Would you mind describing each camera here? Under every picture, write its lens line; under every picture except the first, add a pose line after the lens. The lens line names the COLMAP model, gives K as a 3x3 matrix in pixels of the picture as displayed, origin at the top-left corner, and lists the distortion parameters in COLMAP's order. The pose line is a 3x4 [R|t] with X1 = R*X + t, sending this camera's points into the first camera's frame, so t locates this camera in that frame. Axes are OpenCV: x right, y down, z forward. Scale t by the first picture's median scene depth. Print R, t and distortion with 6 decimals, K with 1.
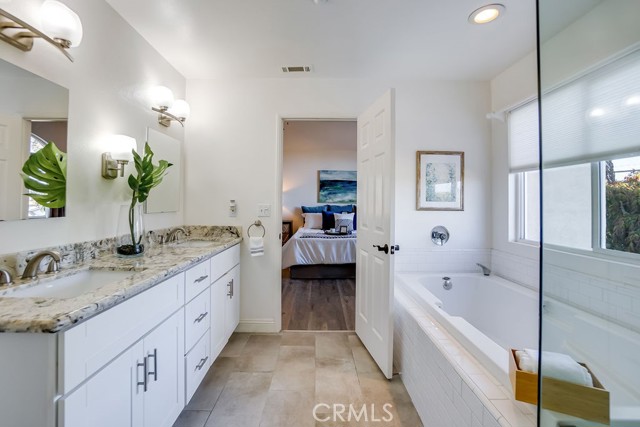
lens RADIAL K [[281.8, 0, 320.0], [0, 281.8, 213.5], [0, 0, 1]] dist [-0.061266, 0.021850]
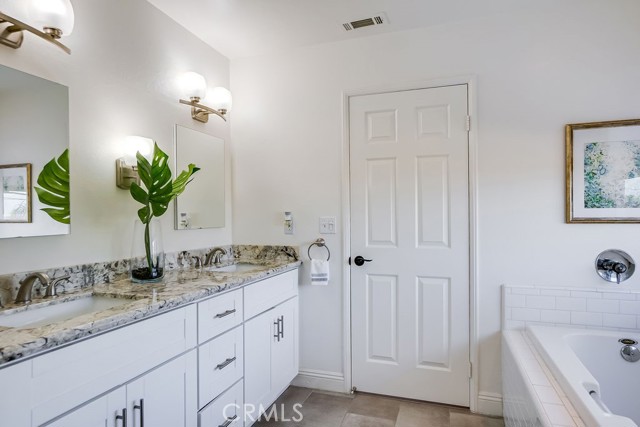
lens RADIAL K [[375.6, 0, 320.6], [0, 375.6, 231.2], [0, 0, 1]] dist [0.002544, 0.002127]
pose [[0.945790, -0.002476, -0.324769, 0.170408], [0.003936, 0.999985, 0.003836, 0.001407], [0.324755, -0.004906, 0.945785, 0.091641]]
